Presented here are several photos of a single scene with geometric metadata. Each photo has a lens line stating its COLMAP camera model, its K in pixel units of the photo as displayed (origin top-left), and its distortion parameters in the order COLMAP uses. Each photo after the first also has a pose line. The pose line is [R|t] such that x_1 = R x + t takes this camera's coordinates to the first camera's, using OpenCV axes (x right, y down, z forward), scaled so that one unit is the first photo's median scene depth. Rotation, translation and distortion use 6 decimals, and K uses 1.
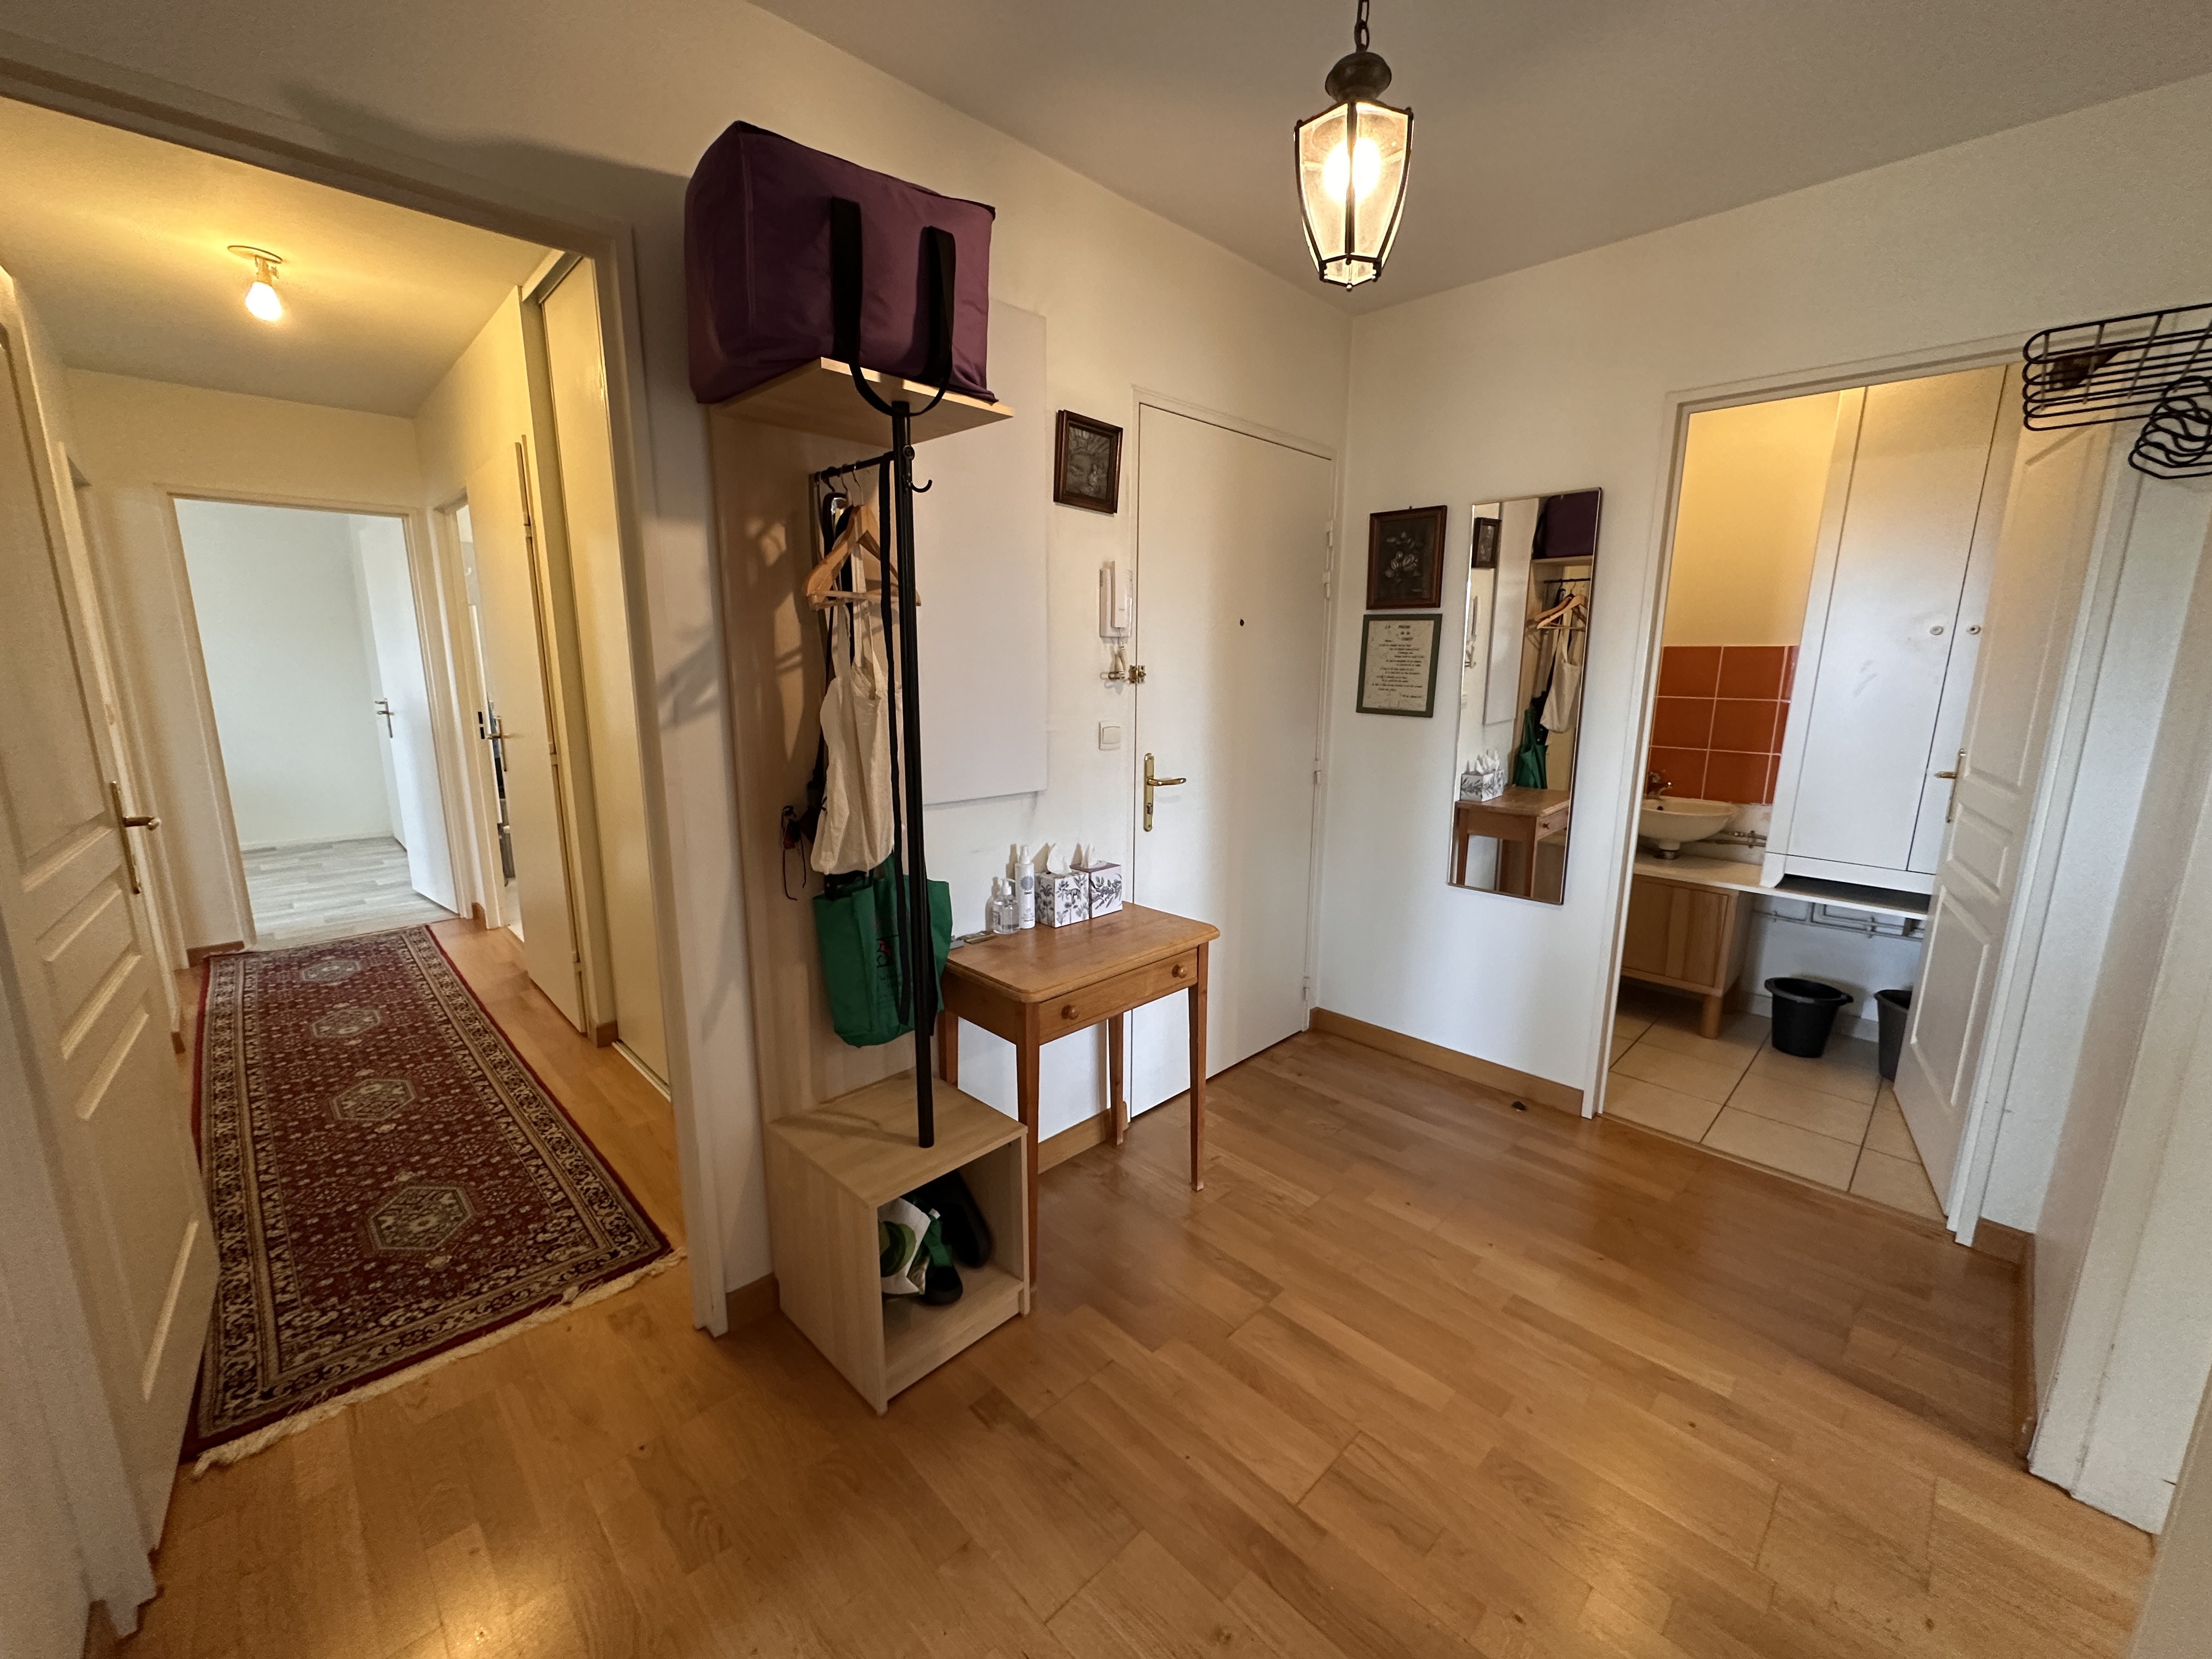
lens RADIAL K [[883.0, 0, 1103.8], [0, 883.0, 830.8], [0, 0, 1]] dist [-0.003516, 0.000770]
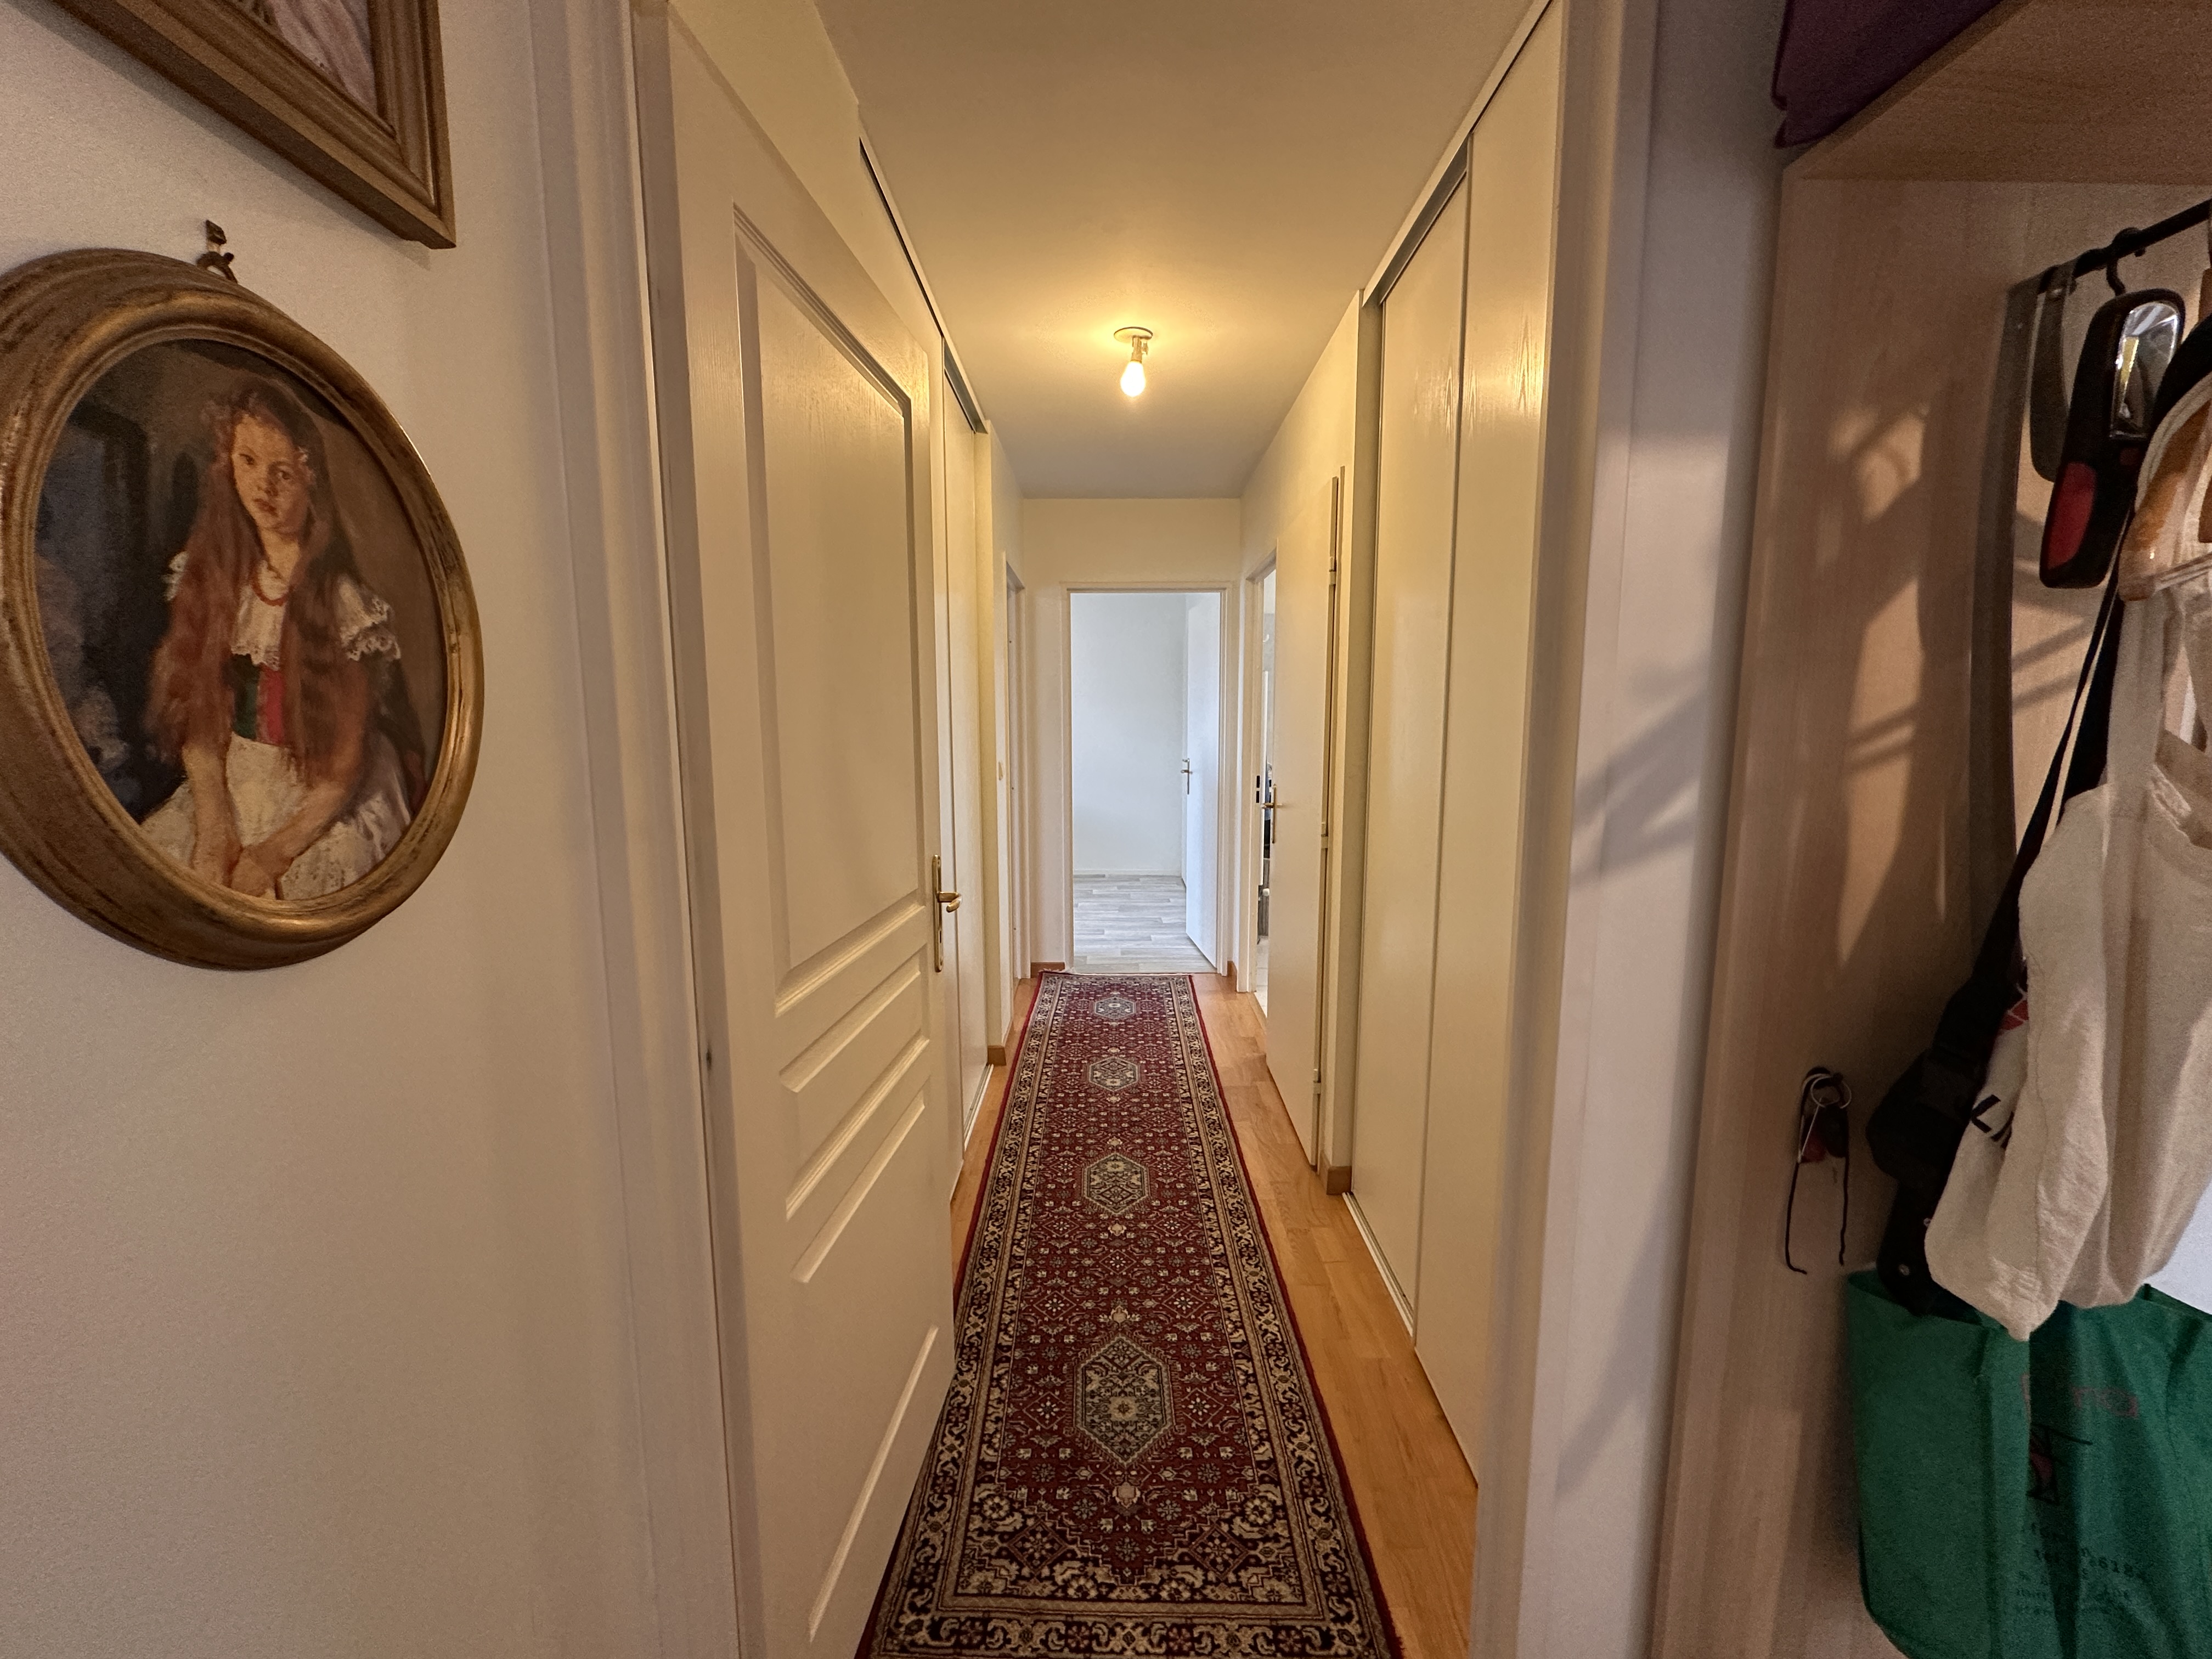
lens RADIAL K [[883.0, 0, 1103.9], [0, 883.0, 831.7], [0, 0, 1]] dist [-0.003516, 0.000770]
pose [[0.707899, 0.083433, -0.701368, -0.182781], [-0.128821, 0.991595, -0.012063, -0.054073], [0.694466, 0.098890, 0.712697, 0.250944]]
